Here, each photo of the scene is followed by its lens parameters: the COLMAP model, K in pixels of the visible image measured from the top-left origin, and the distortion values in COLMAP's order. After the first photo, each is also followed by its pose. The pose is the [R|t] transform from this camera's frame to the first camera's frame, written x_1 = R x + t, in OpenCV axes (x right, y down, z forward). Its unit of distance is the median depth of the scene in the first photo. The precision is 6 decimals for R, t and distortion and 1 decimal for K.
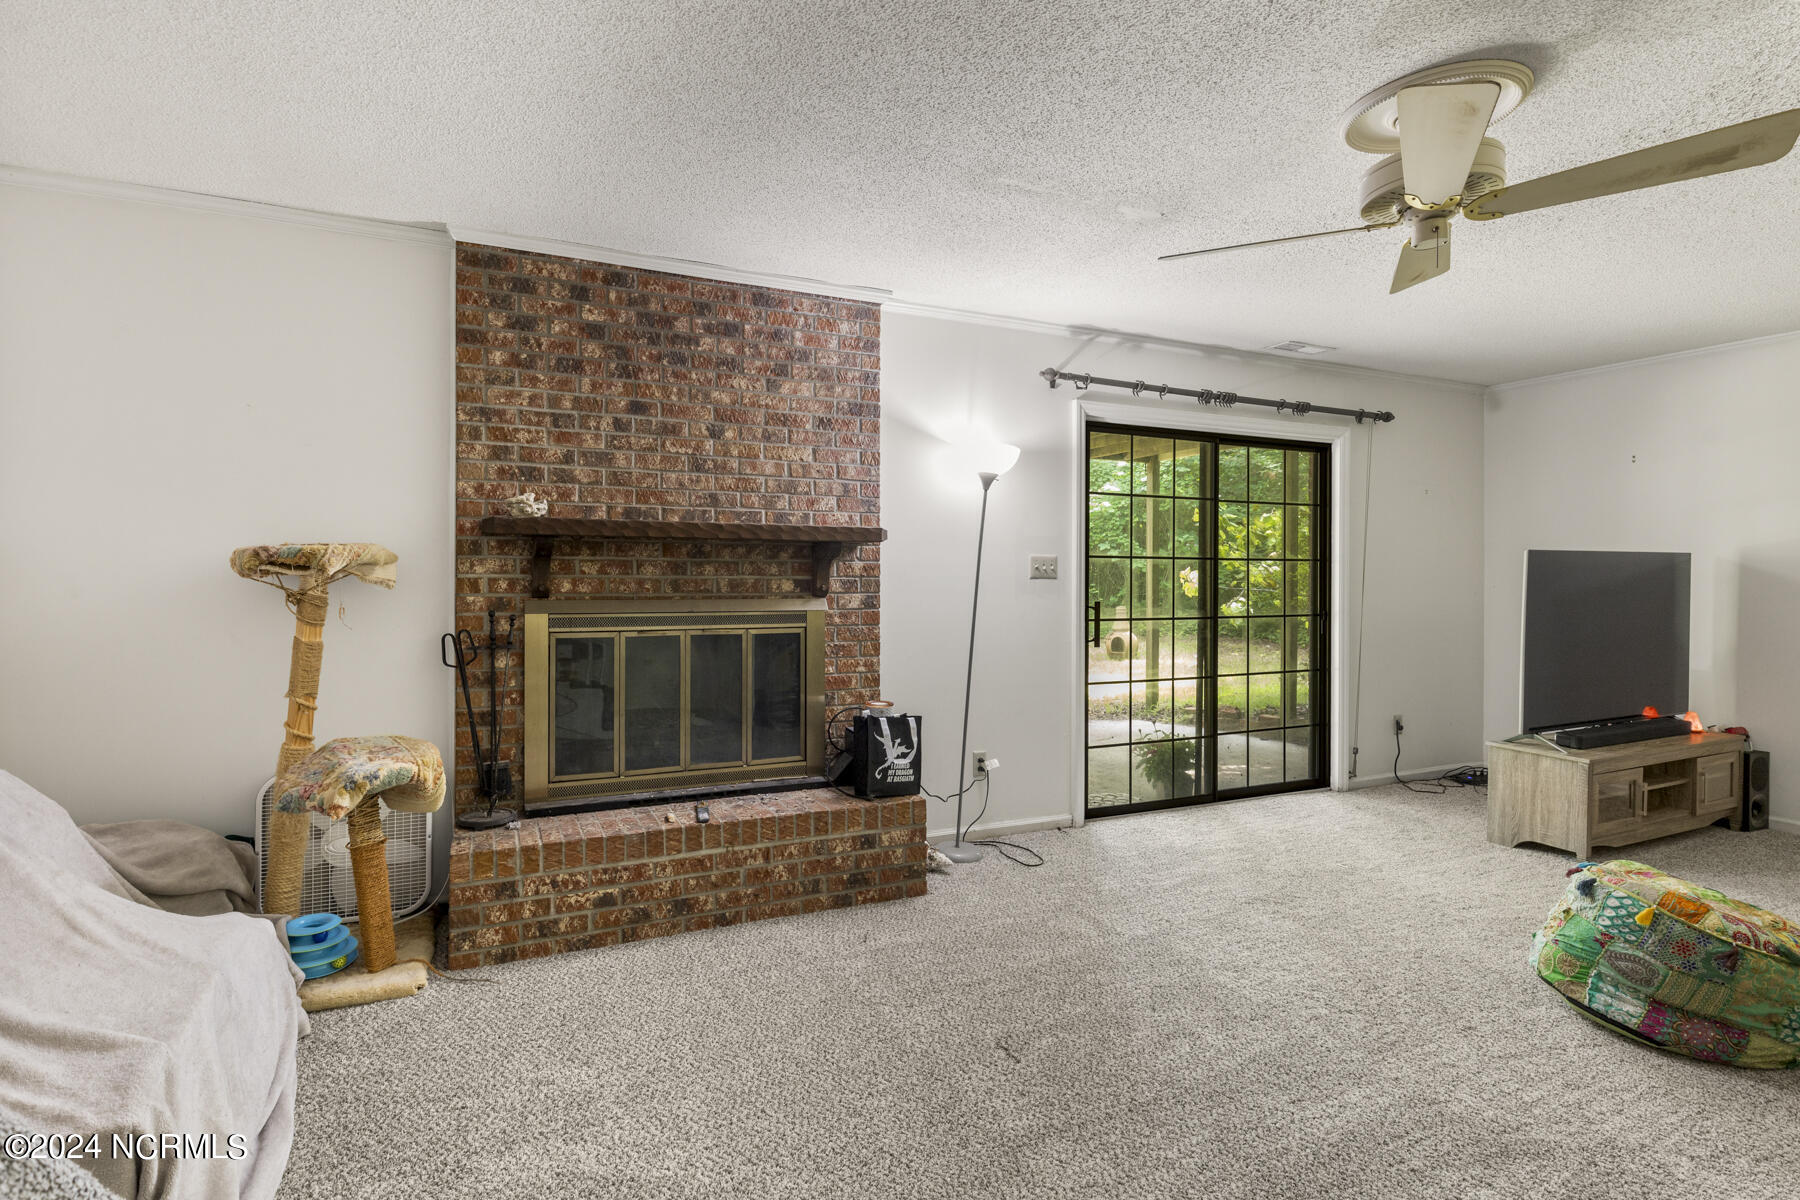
lens RADIAL K [[825.4, 0, 806.1], [0, 825.4, 582.4], [0, 0, 1]] dist [0.005243, -0.002038]
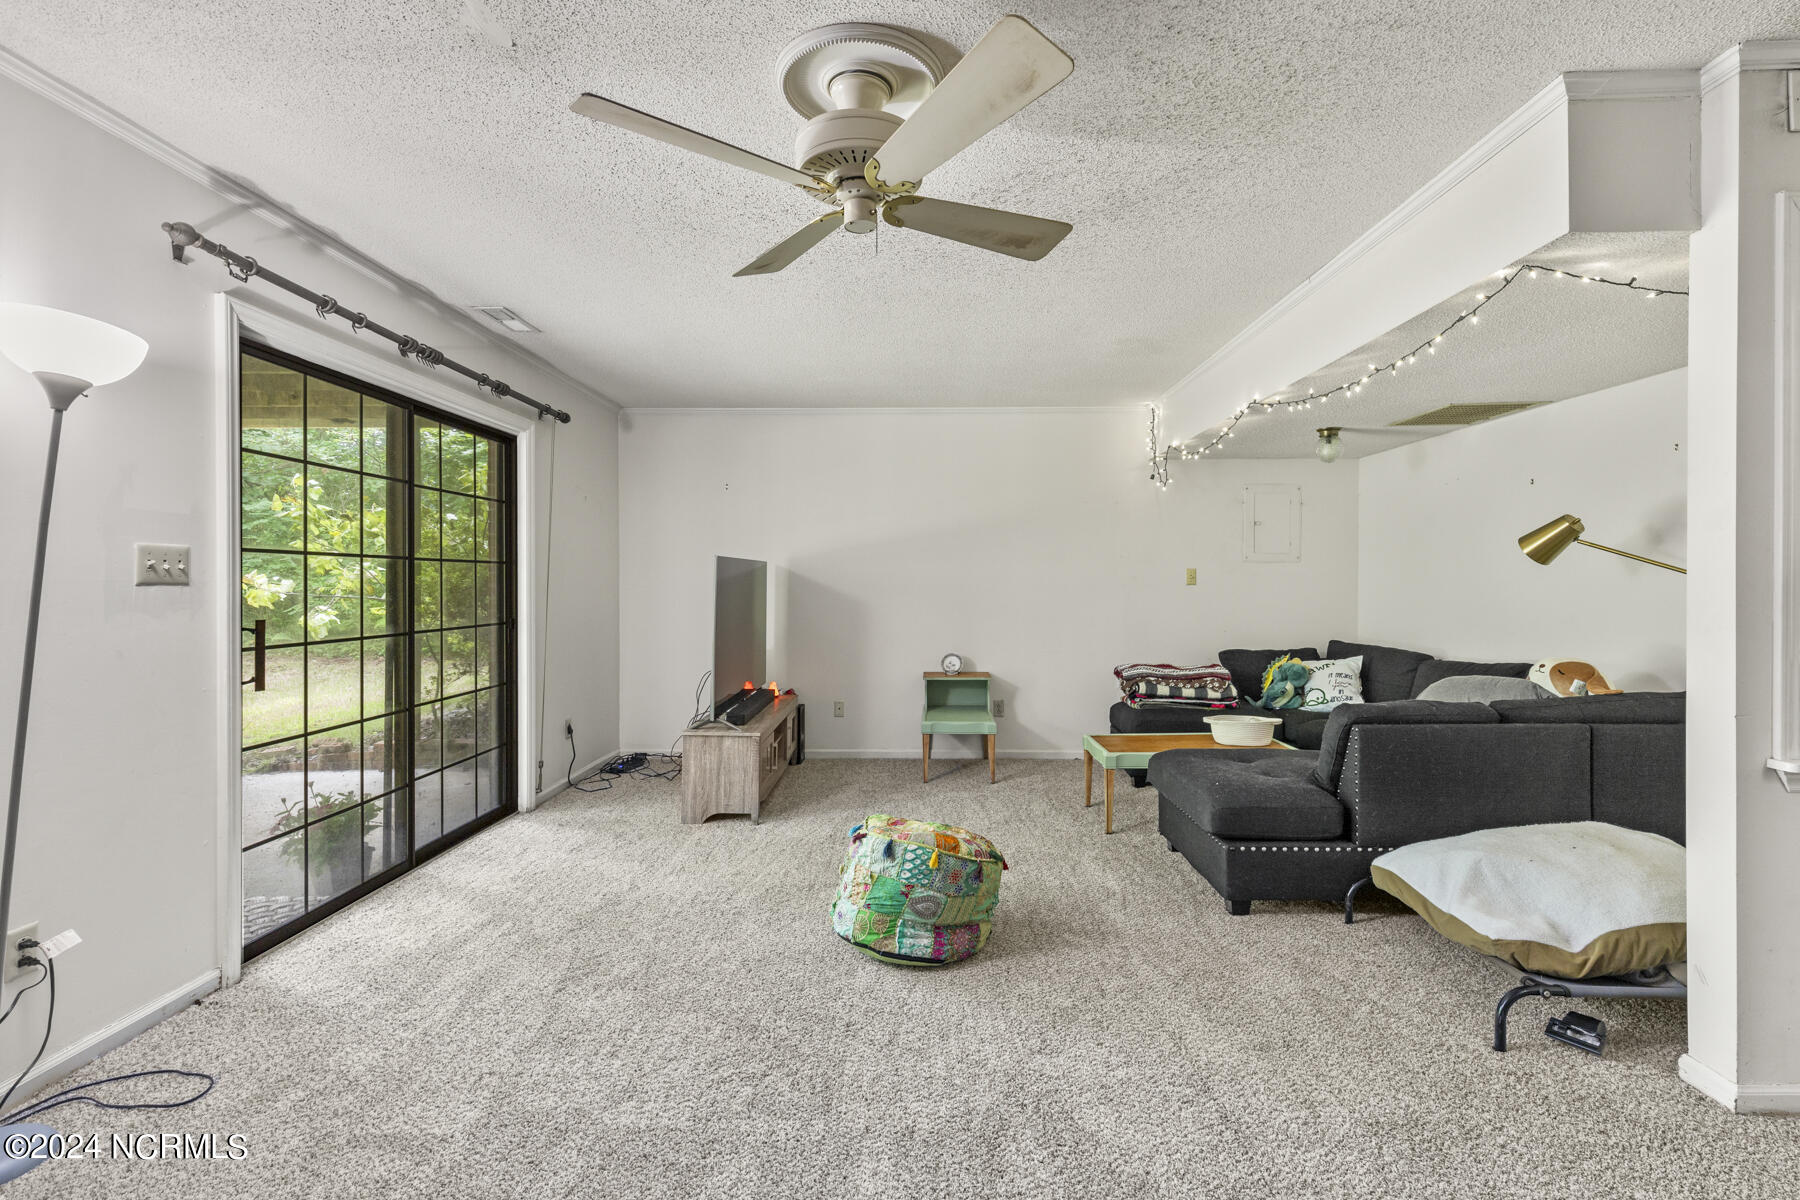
lens RADIAL K [[825.4, 0, 967.8], [0, 825.4, 584.6], [0, 0, 1]] dist [0.005243, -0.002038]
pose [[0.375033, -0.008353, 0.926974, -0.040846], [0.012215, 0.999917, 0.004068, -0.000363], [-0.926931, 0.009797, 0.375104, 0.270362]]
